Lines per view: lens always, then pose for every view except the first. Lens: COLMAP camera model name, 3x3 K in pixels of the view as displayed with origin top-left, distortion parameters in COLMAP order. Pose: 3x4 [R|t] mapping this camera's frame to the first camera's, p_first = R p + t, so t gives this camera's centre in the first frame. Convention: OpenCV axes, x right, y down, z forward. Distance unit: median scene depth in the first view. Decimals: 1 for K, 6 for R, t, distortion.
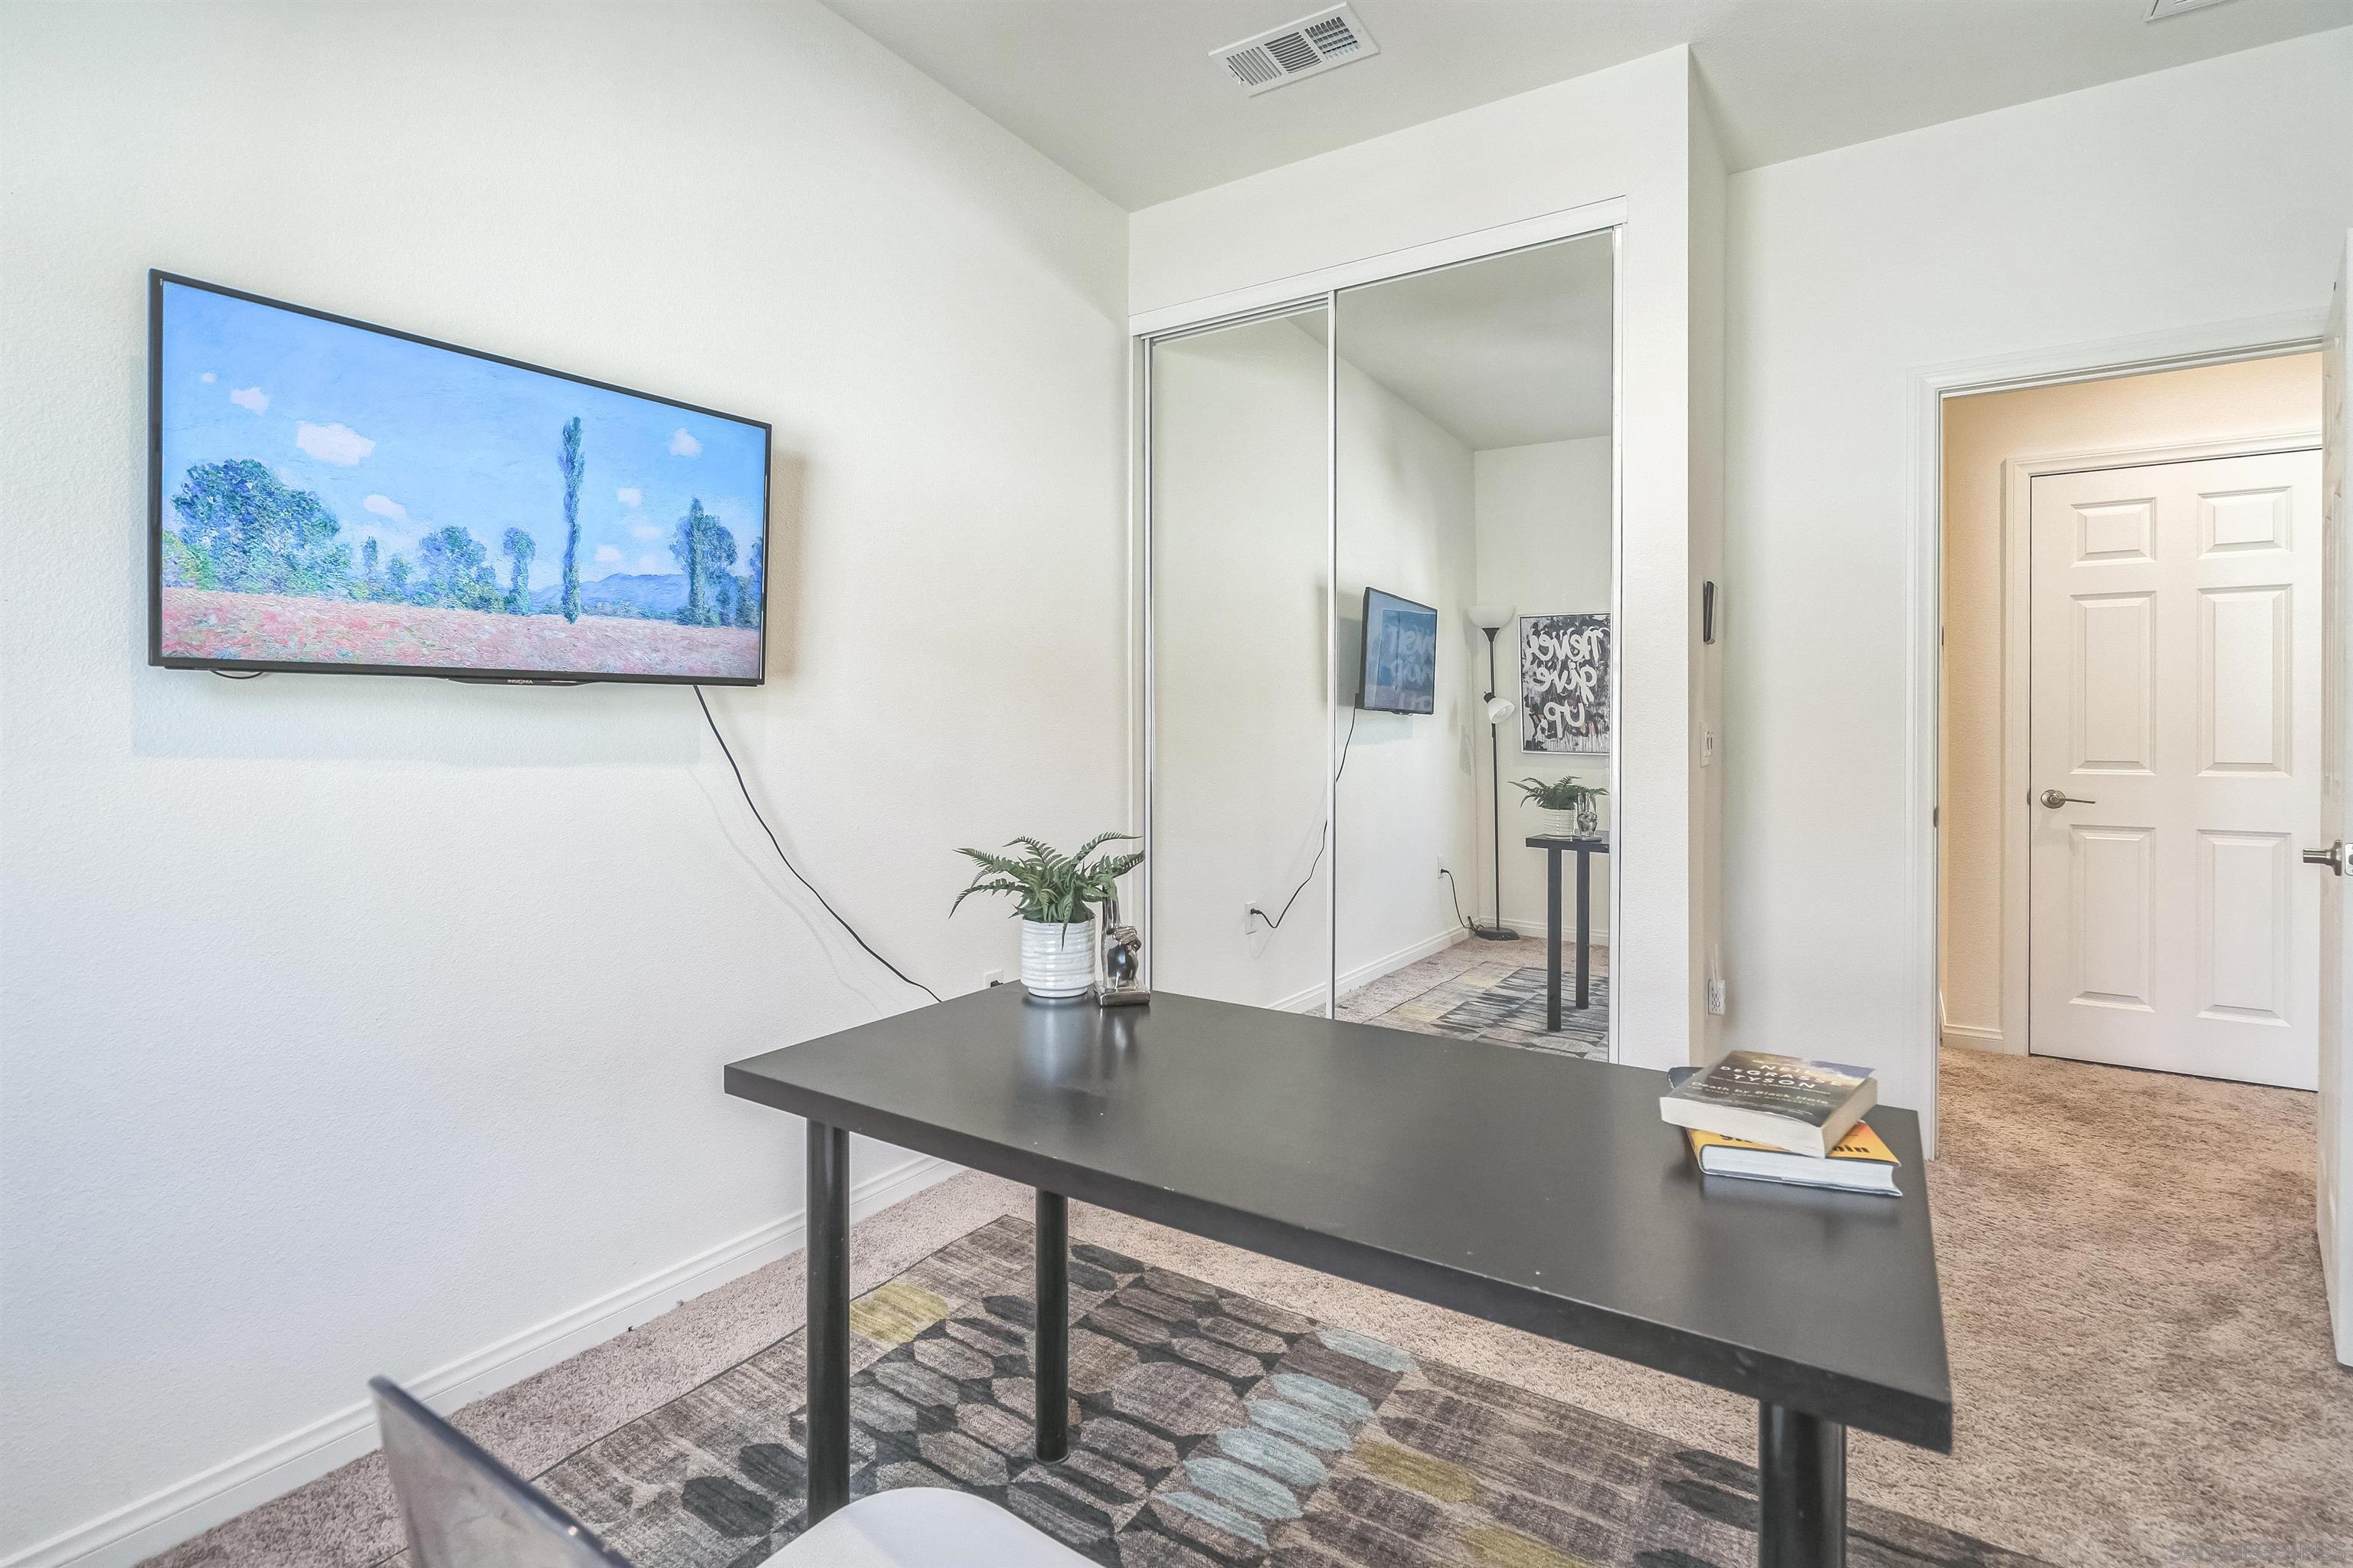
lens RADIAL K [[1098.3, 0, 1170.8], [0, 1098.3, 724.3], [0, 0, 1]] dist [-0.000180, 0.000152]
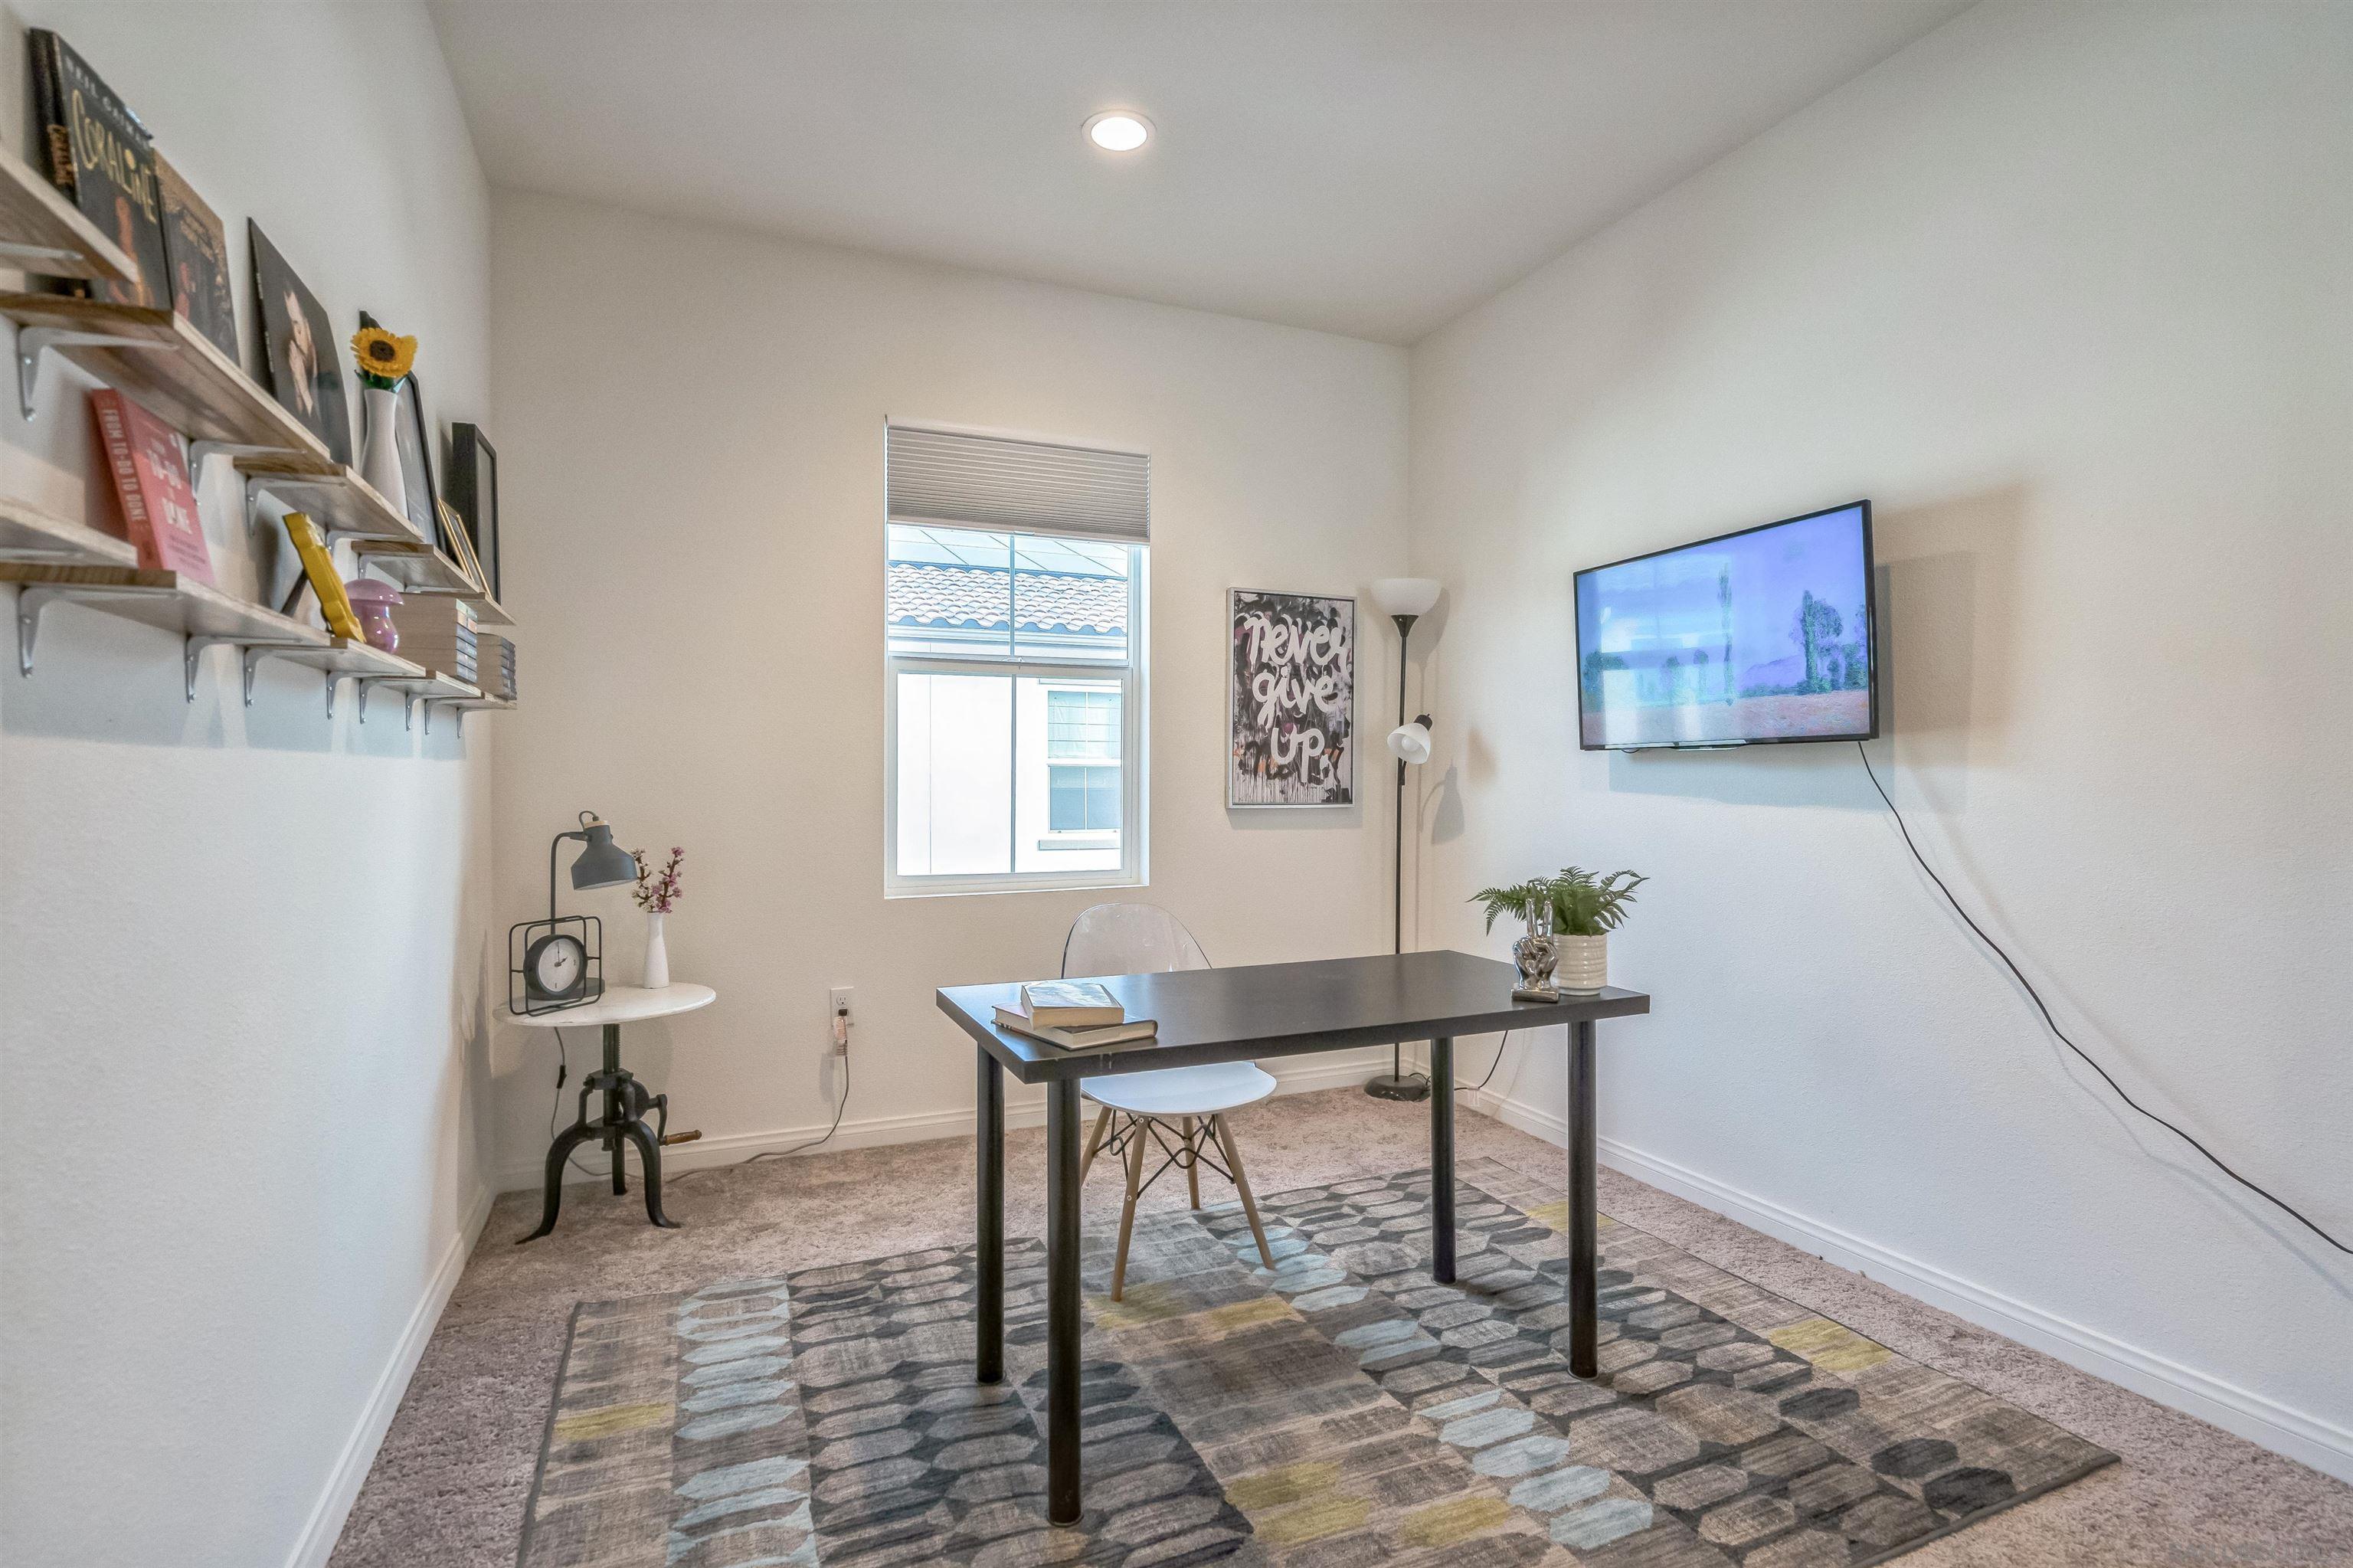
lens RADIAL K [[1125.3, 0, 1184.5], [0, 1125.3, 786.5], [0, 0, 1]] dist [0.001616, -0.000007]
pose [[-0.544305, 0.000837, -0.838887, 1.010148], [-0.002849, 0.999992, 0.002846, 0.010794], [0.838883, 0.003939, -0.544298, 1.121145]]
